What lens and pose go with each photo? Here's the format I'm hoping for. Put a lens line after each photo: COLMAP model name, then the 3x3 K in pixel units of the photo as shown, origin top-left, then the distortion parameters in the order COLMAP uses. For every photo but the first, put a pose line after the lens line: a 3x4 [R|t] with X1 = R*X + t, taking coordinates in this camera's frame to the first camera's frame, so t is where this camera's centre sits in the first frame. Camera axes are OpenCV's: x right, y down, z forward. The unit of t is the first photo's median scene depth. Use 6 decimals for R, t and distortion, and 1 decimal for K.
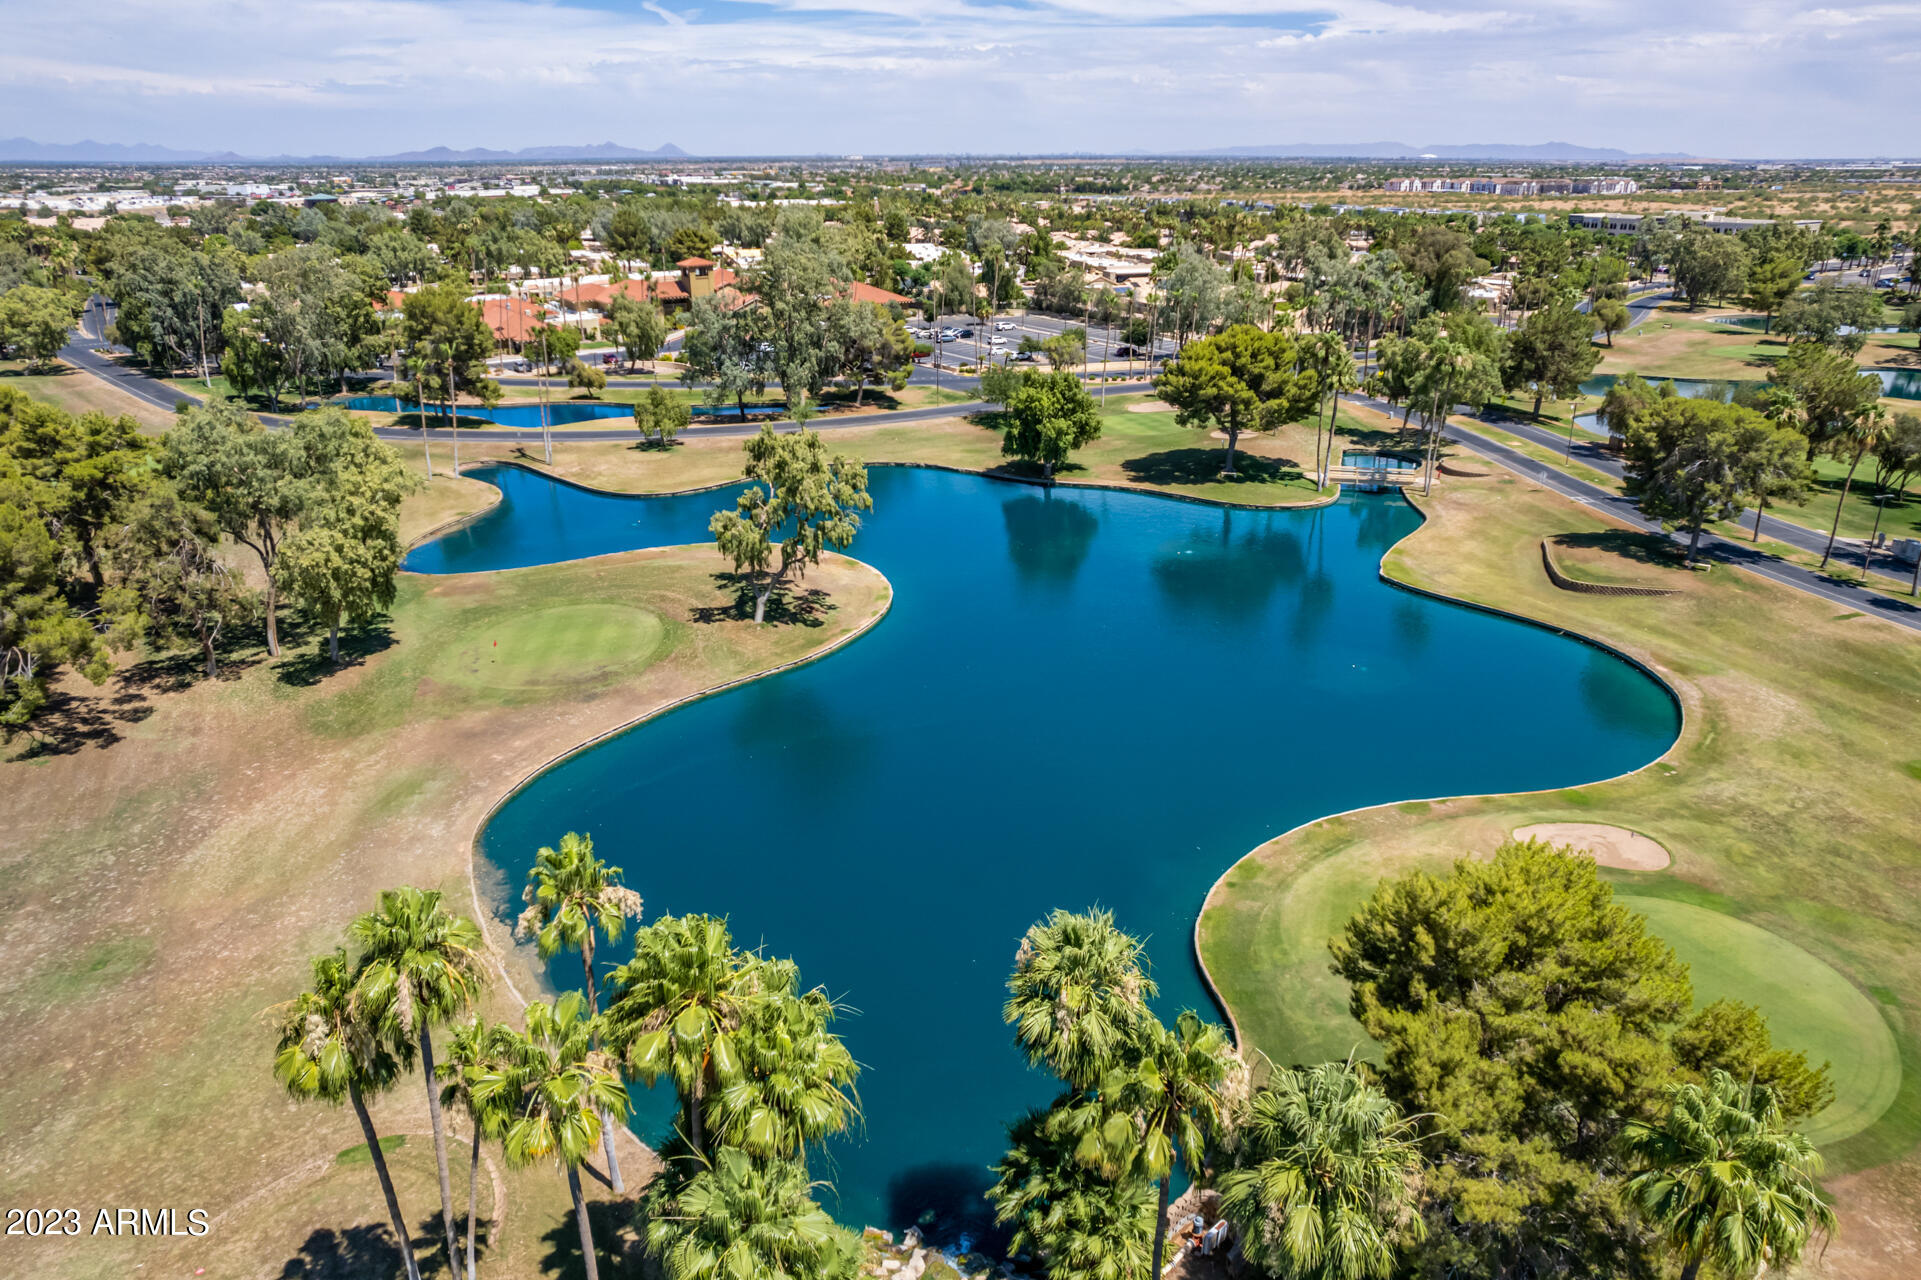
lens RADIAL K [[1279.2, 0, 965.8], [0, 1279.2, 628.3], [0, 0, 1]] dist [-0.069920, 0.072335]
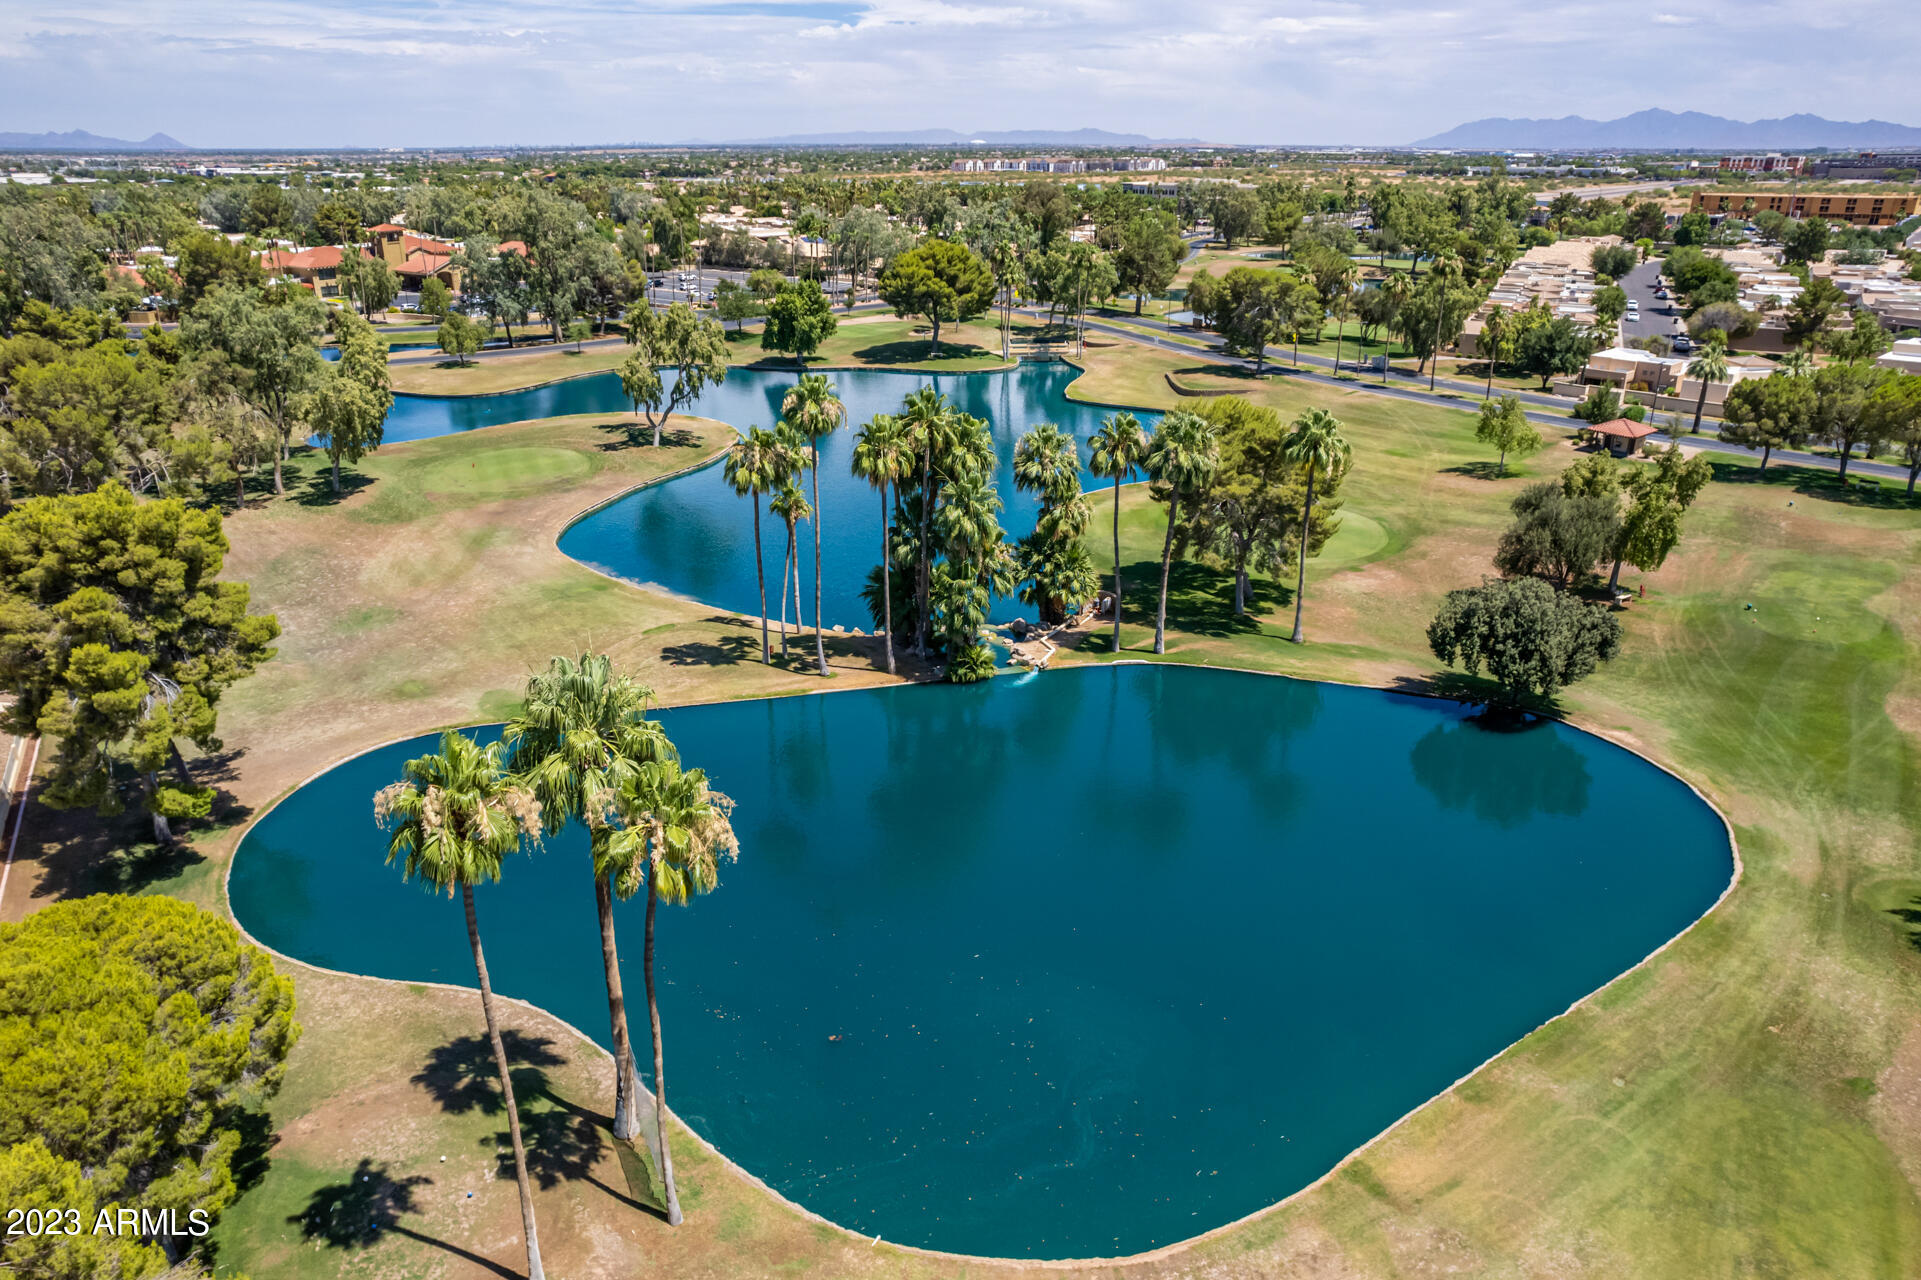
lens RADIAL K [[1279.2, 0, 965.8], [0, 1279.2, 628.3], [0, 0, 1]] dist [-0.069920, 0.072335]
pose [[0.948414, -0.113558, 0.296000, -0.171410], [0.111259, 0.993485, 0.024658, 0.120165], [-0.296872, 0.009547, 0.954870, -0.244922]]
